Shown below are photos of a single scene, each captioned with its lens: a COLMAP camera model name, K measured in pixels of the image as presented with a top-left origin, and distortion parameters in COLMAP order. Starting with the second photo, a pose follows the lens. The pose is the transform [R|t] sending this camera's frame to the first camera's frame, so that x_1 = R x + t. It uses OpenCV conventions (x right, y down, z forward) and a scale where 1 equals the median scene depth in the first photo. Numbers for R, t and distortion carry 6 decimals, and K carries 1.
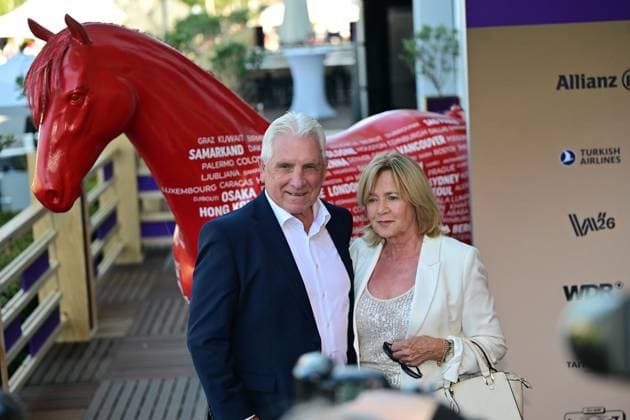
lens RADIAL K [[1361.8, 0, 315.0], [0, 1361.8, 210.0], [0, 0, 1]] dist [-0.040870, 0.217240]
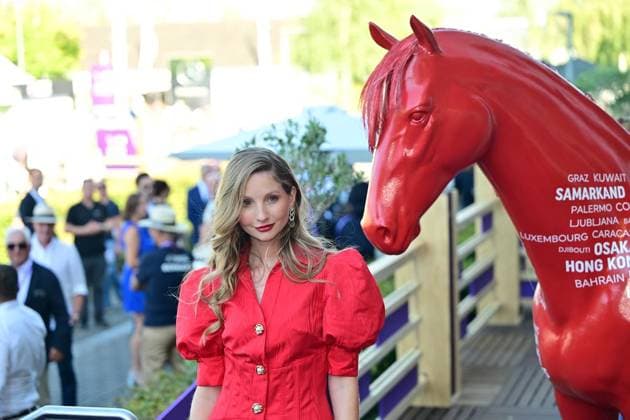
lens RADIAL K [[1329.8, 0, 315.0], [0, 1329.8, 210.0], [0, 0, 1]] dist [0.001922, -0.039044]
pose [[0.953271, 0.050191, -0.297917, 0.007481], [-0.064215, 0.997233, -0.037467, 0.007559], [0.295212, 0.054847, 0.953856, 0.196884]]
